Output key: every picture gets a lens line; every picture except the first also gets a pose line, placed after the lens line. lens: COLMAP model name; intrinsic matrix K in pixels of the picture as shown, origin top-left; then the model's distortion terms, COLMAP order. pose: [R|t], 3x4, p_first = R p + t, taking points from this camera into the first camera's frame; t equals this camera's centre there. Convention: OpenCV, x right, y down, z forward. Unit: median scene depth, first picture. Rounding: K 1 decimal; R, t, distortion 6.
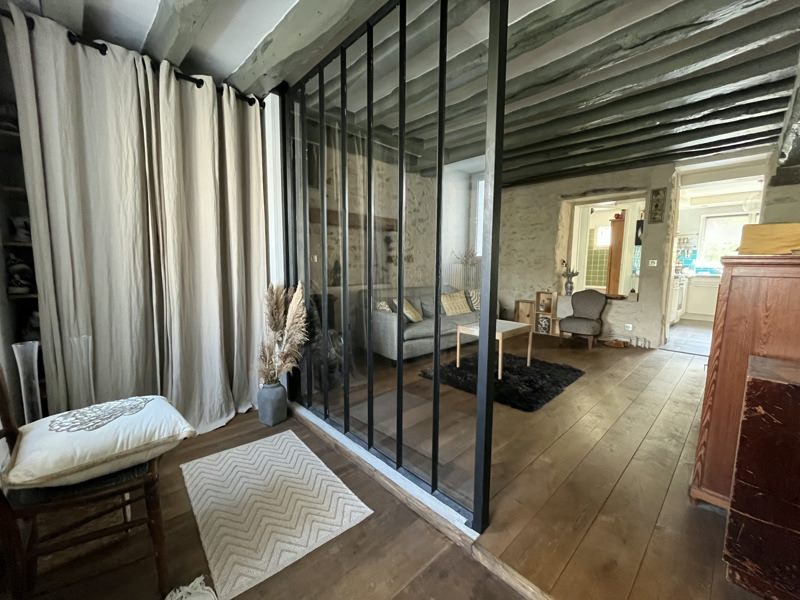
lens RADIAL K [[327.6, 0, 399.7], [0, 327.6, 299.6], [0, 0, 1]] dist [0.003151, -0.000495]
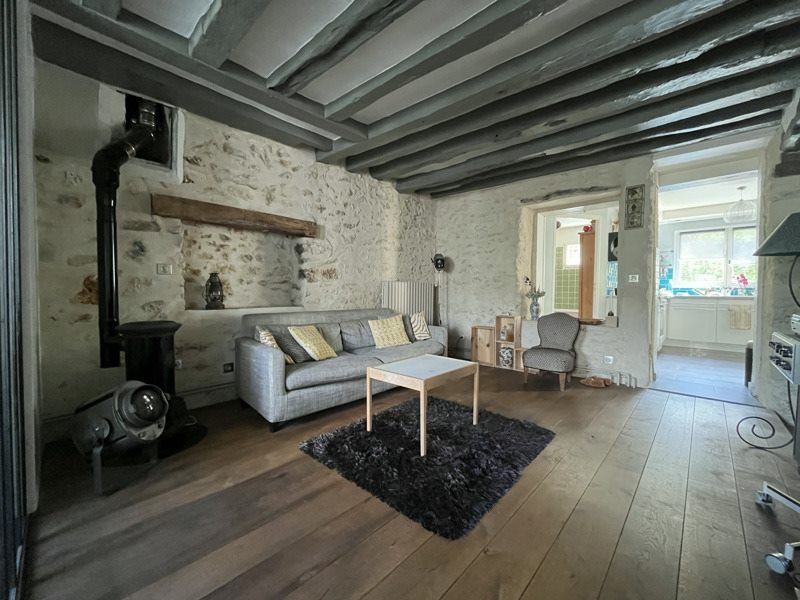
lens RADIAL K [[327.6, 0, 399.6], [0, 327.6, 299.0], [0, 0, 1]] dist [0.003151, -0.000495]
pose [[0.998000, -0.003522, 0.063116, 0.147038], [0.008594, 0.996737, -0.080261, -0.002460], [-0.062628, 0.080643, 0.994774, 0.235313]]
